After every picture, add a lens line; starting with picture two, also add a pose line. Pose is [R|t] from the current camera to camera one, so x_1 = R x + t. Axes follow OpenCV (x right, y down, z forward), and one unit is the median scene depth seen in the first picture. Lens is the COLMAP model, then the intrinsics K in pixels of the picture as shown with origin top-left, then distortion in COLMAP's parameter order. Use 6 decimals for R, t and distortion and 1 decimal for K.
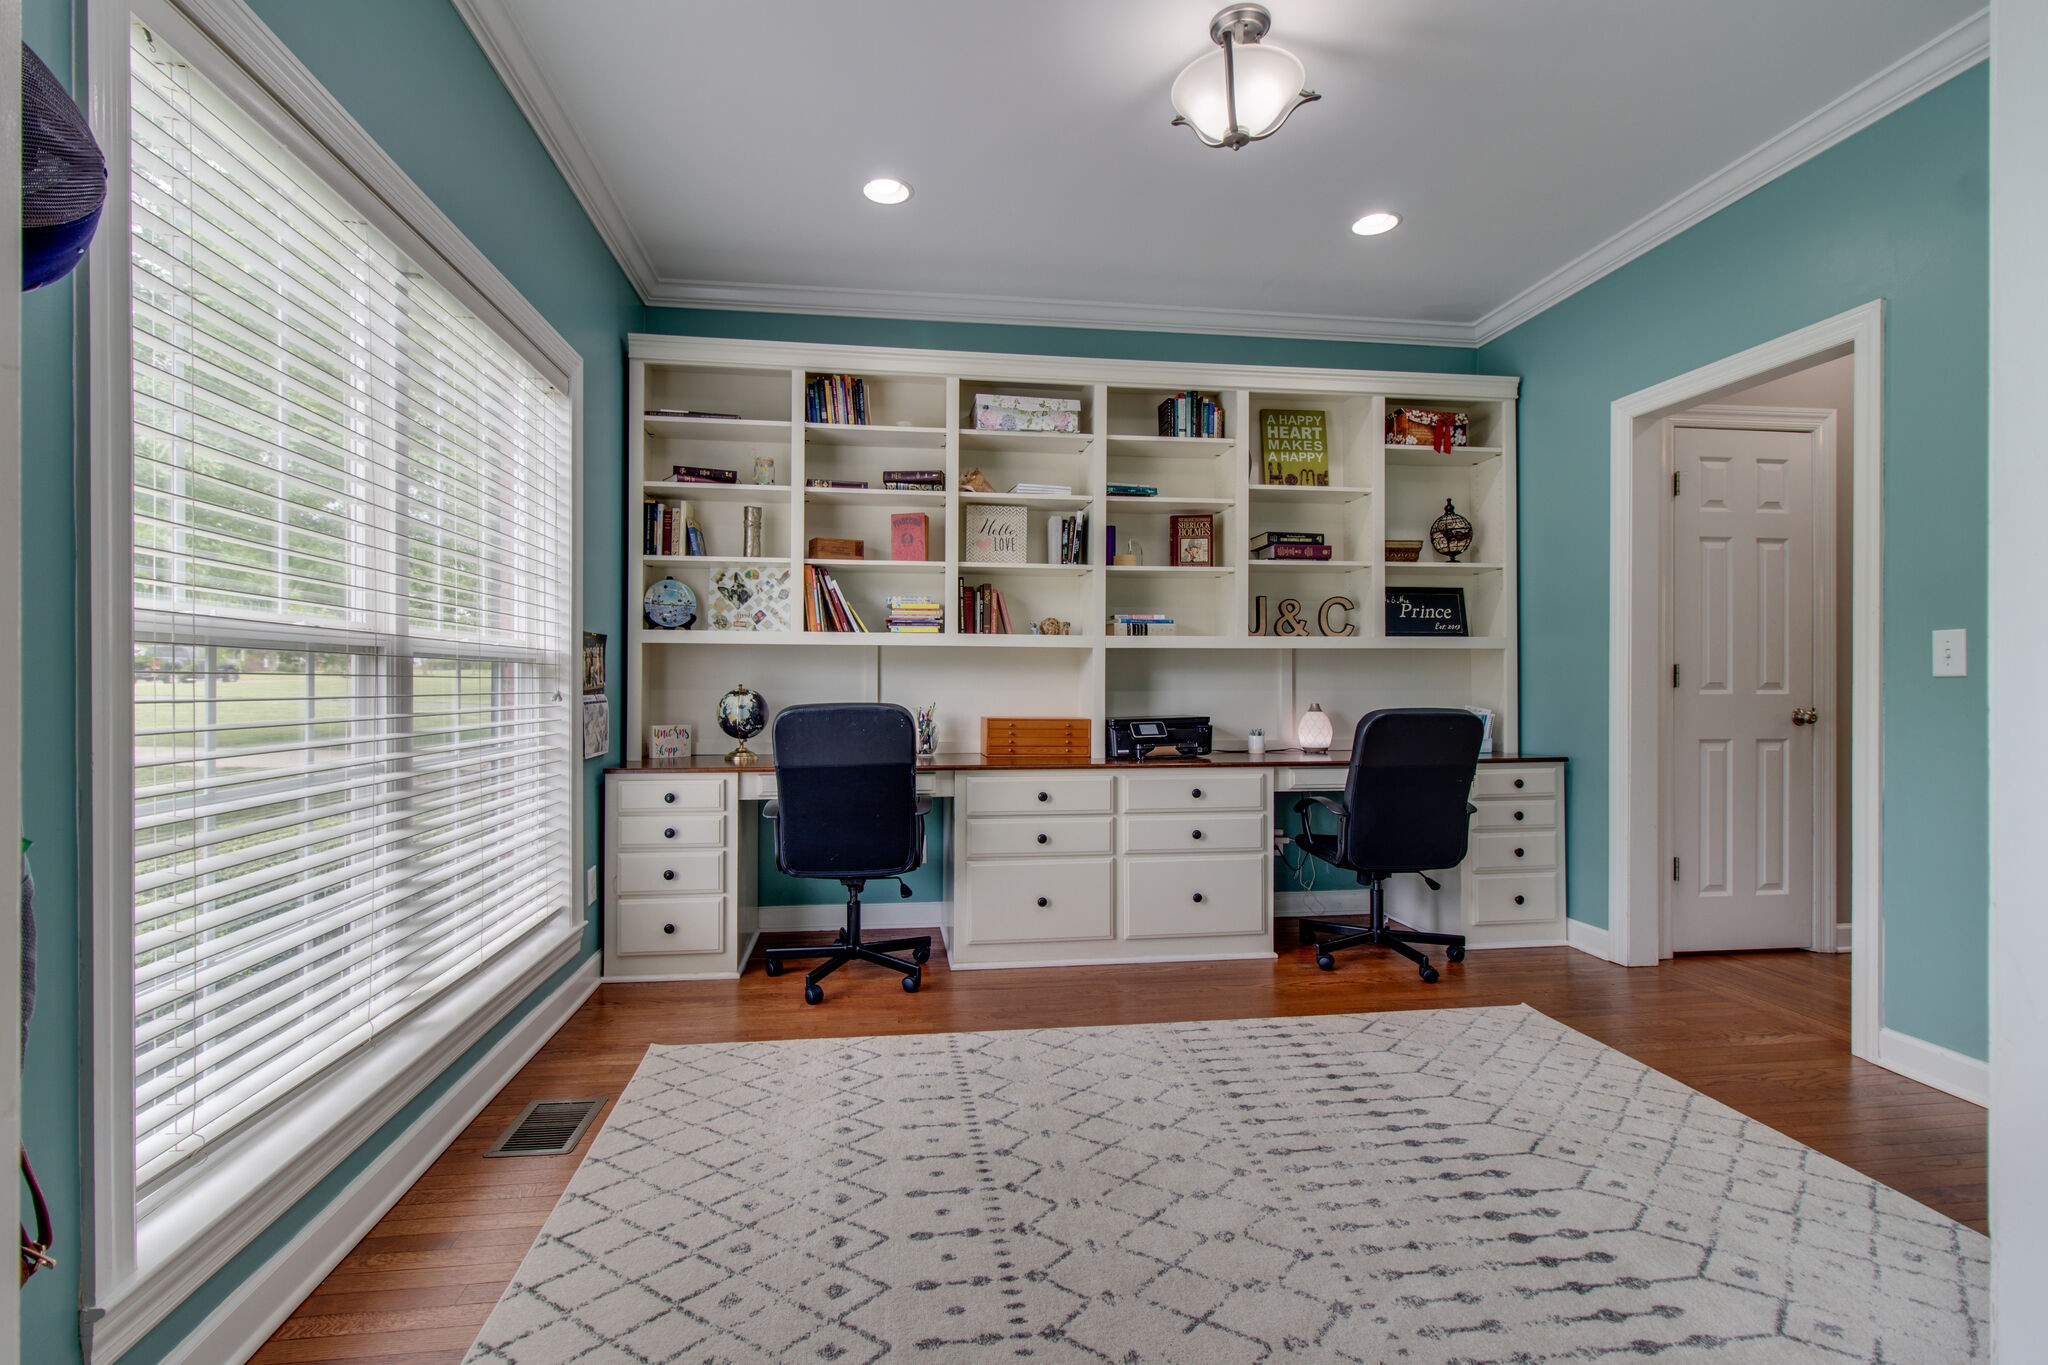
lens RADIAL K [[946.5, 0, 1007.2], [0, 946.5, 678.2], [0, 0, 1]] dist [0.000381, -0.000232]
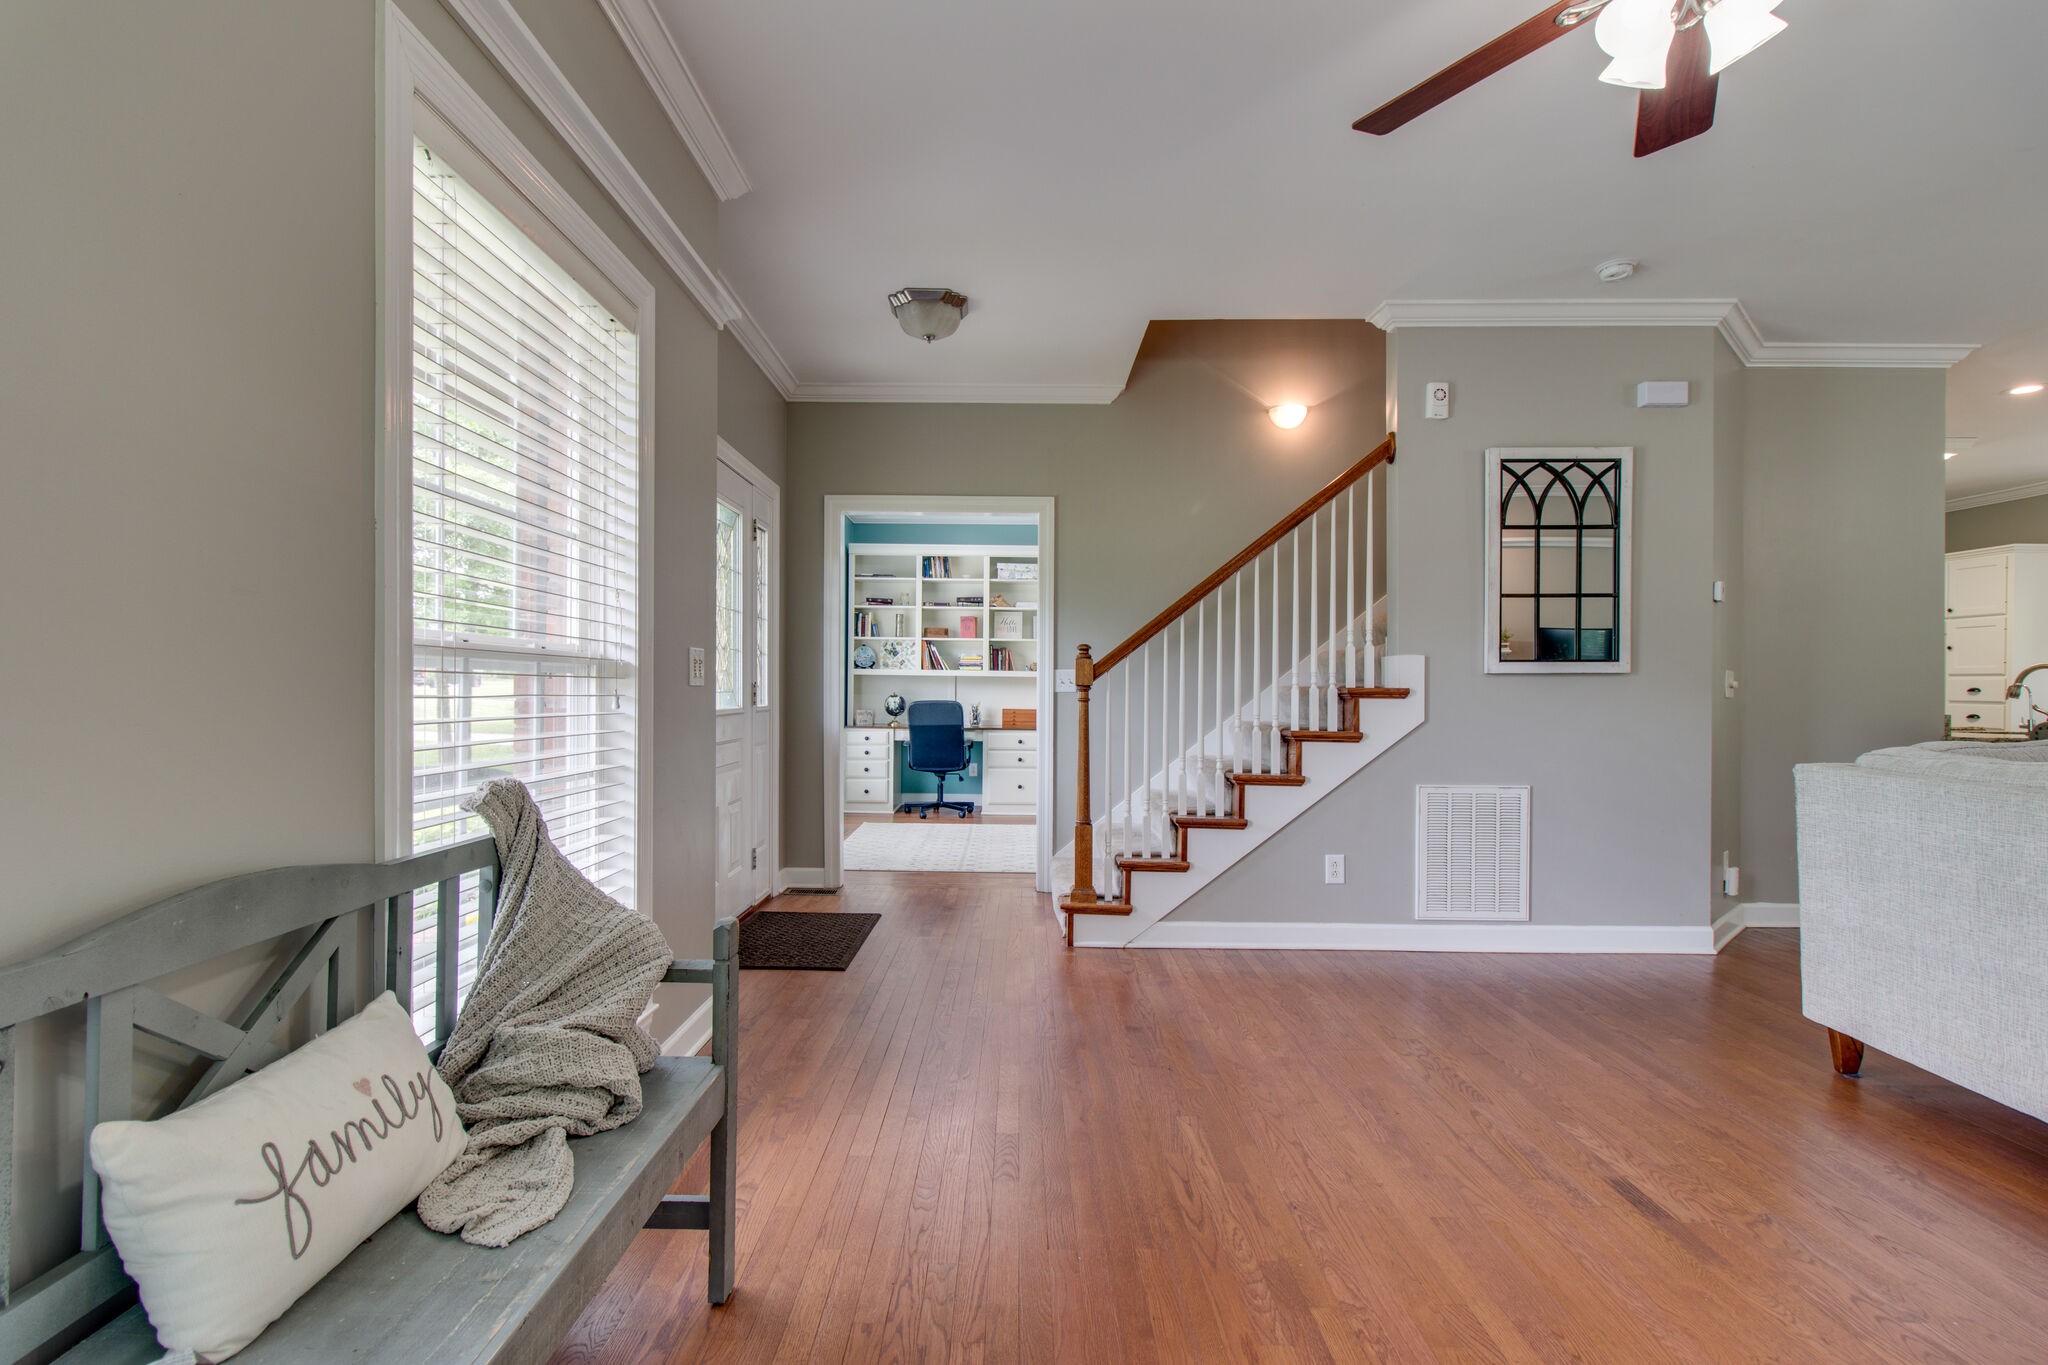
lens RADIAL K [[946.5, 0, 1012.9], [0, 946.5, 692.3], [0, 0, 1]] dist [0.000381, -0.000232]
pose [[0.989384, 0.007572, -0.145125, 0.330977], [-0.005725, 0.999897, 0.013146, -0.025422], [0.145210, -0.012175, 0.989326, -1.209935]]
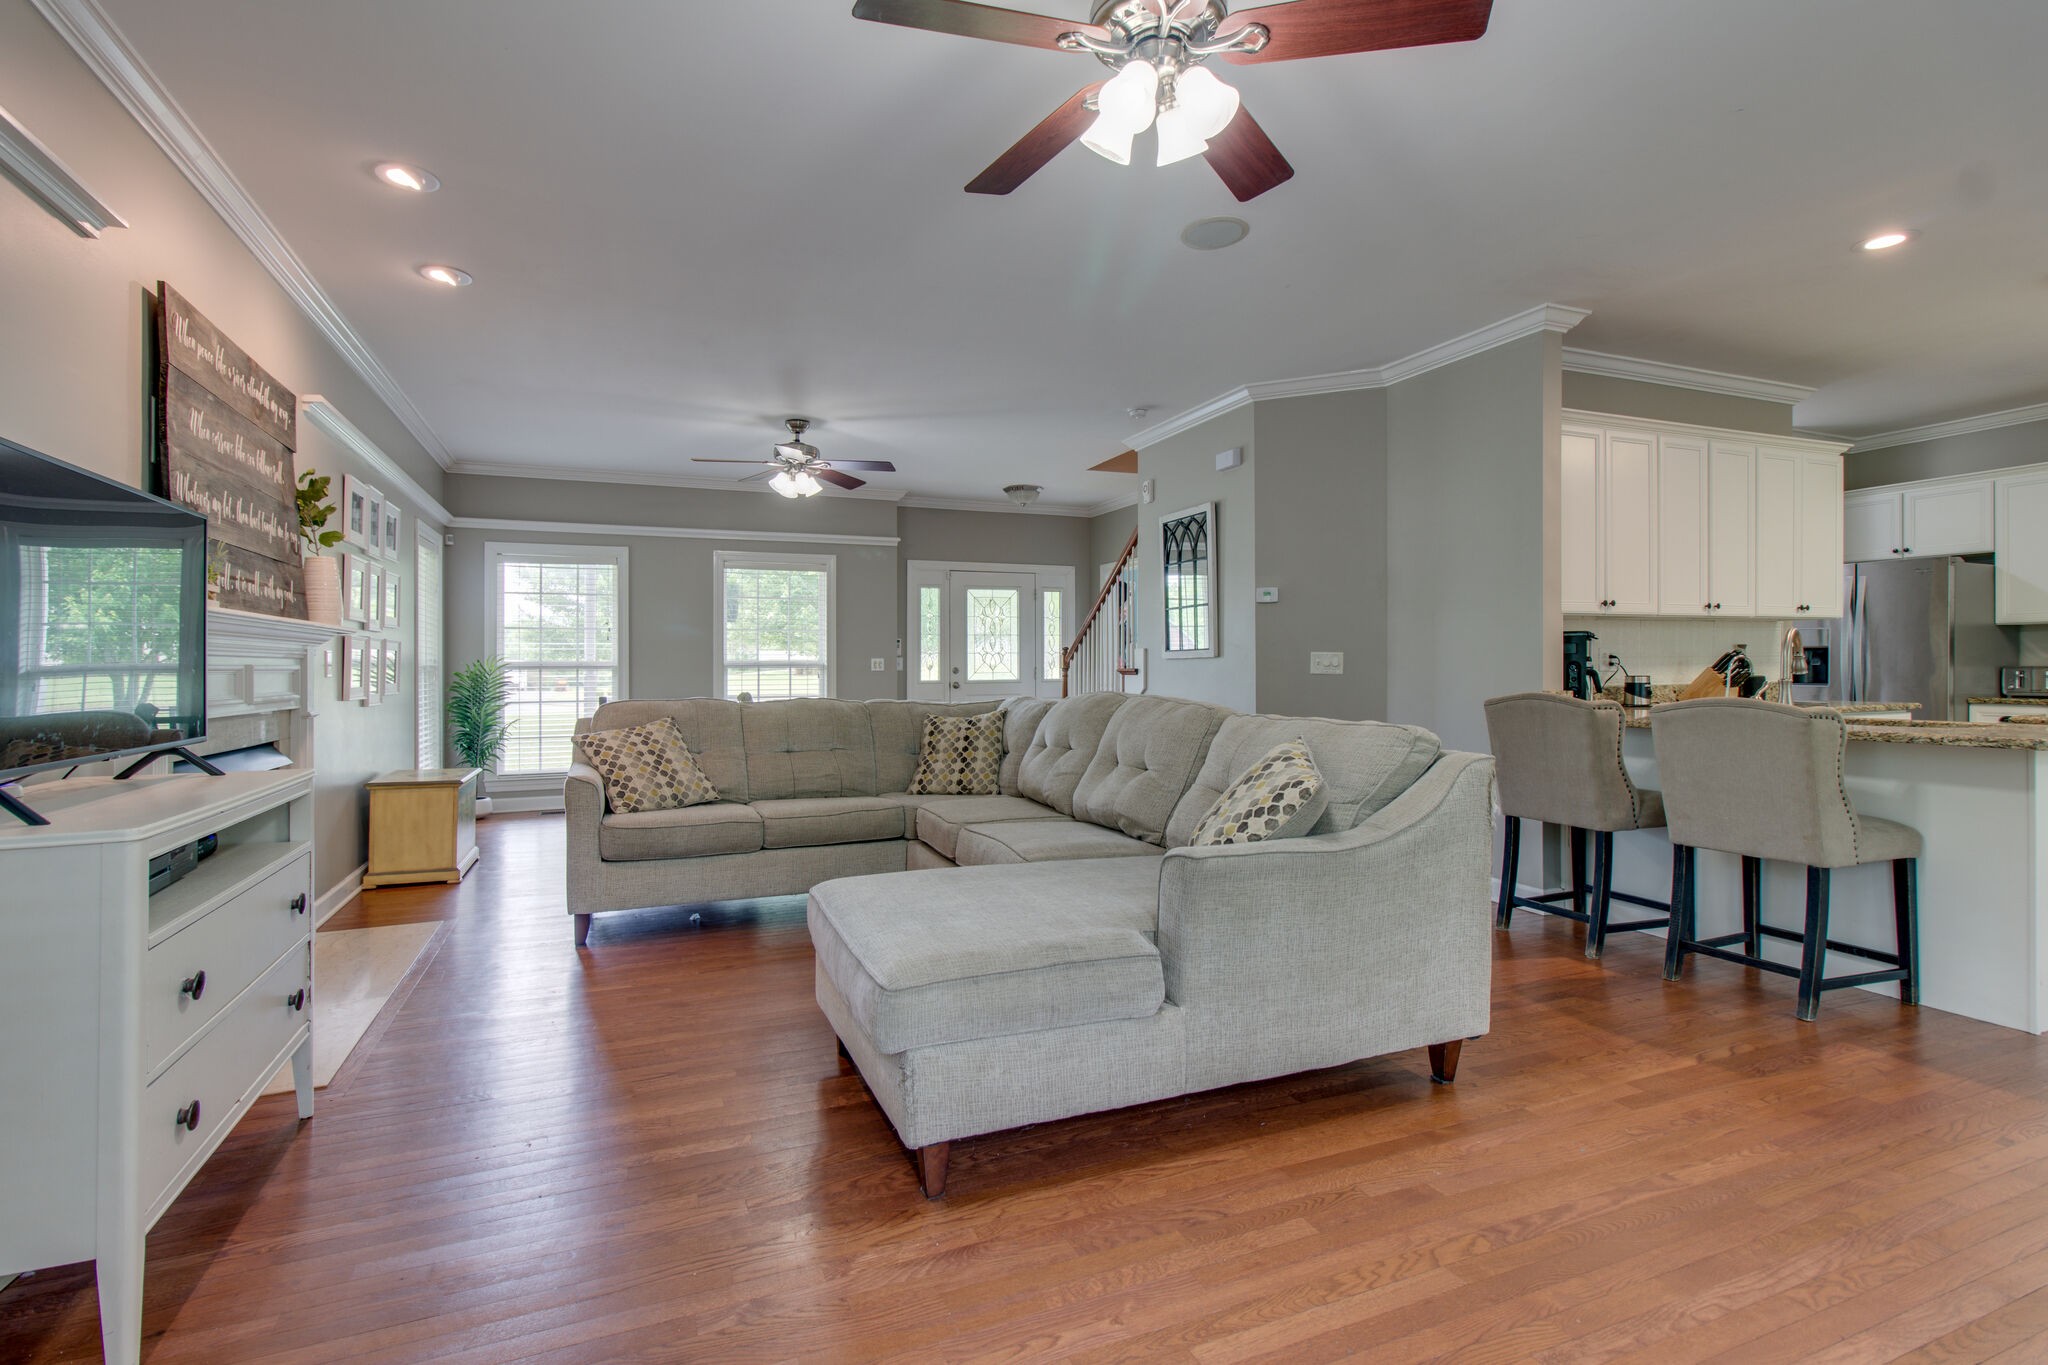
lens RADIAL K [[946.5, 0, 1020.2], [0, 946.5, 656.9], [0, 0, 1]] dist [0.000381, -0.000232]
pose [[0.263746, -0.009810, -0.964542, 3.854607], [0.015715, 0.999859, -0.005872, -0.041663], [0.964464, -0.013609, 0.263863, -0.399902]]
